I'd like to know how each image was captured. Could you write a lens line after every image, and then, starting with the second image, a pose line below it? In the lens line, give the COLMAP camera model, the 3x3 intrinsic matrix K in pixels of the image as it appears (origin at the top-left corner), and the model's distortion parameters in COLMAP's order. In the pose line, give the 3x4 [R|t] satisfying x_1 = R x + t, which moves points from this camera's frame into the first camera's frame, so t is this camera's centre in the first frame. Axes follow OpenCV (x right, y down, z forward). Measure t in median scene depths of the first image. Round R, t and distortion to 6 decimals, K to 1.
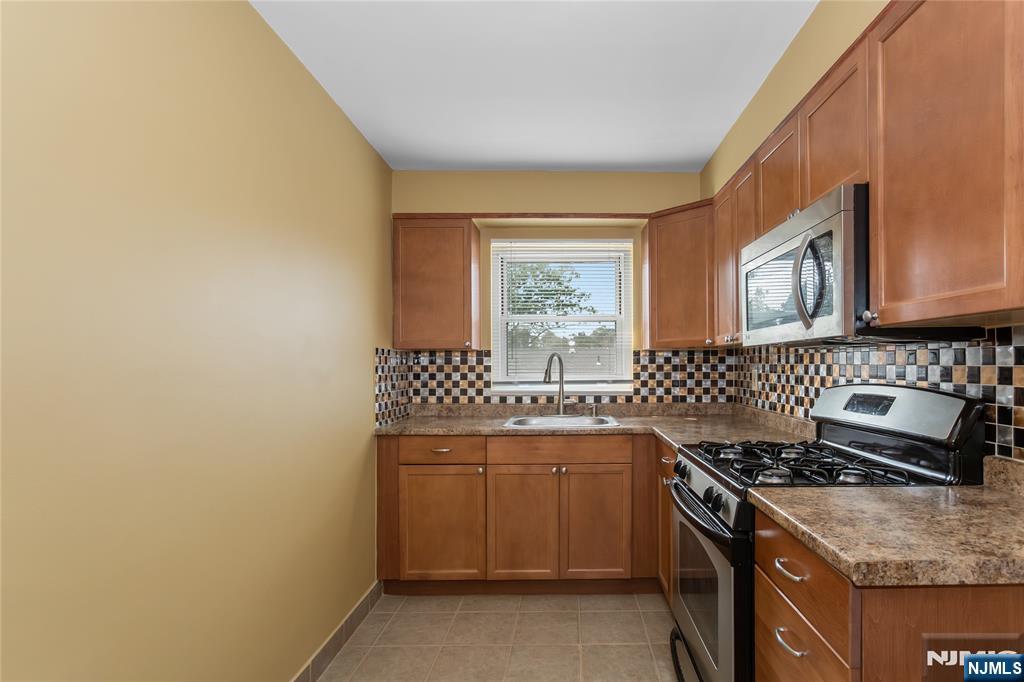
lens RADIAL K [[481.0, 0, 513.3], [0, 481.0, 382.1], [0, 0, 1]] dist [-0.001080, -0.000006]
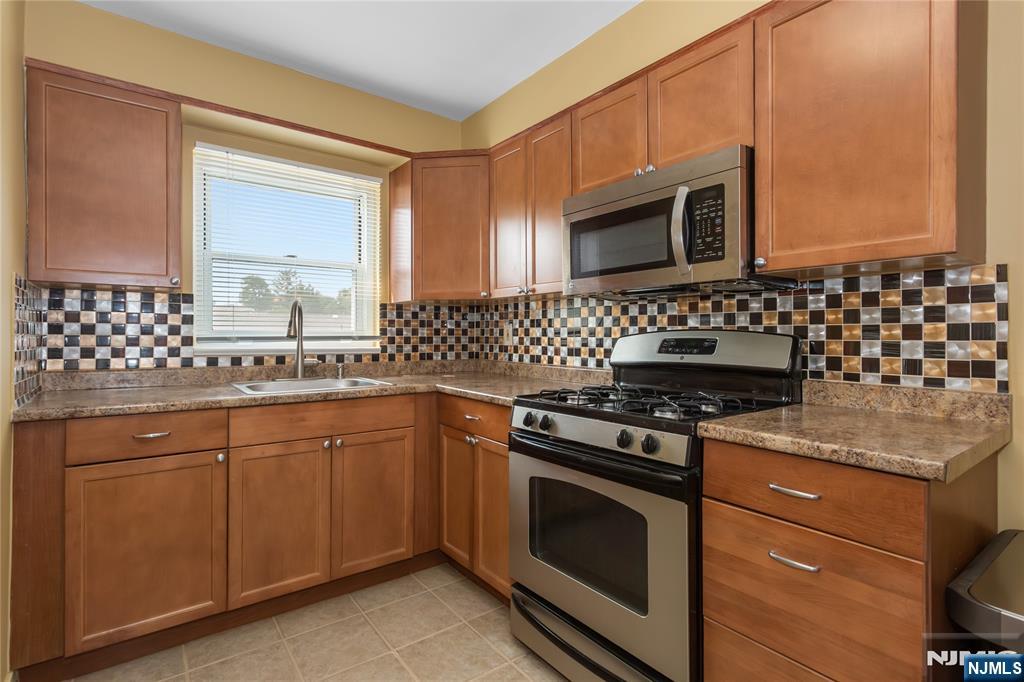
lens RADIAL K [[505.4, 0, 512.0], [0, 505.4, 341.0], [0, 0, 1]] dist [0.002690, 0.001065]
pose [[0.801738, -0.000296, 0.597675, -0.142698], [0.006826, 0.999939, -0.008661, 0.017771], [-0.597636, 0.011024, 0.801692, 0.121131]]
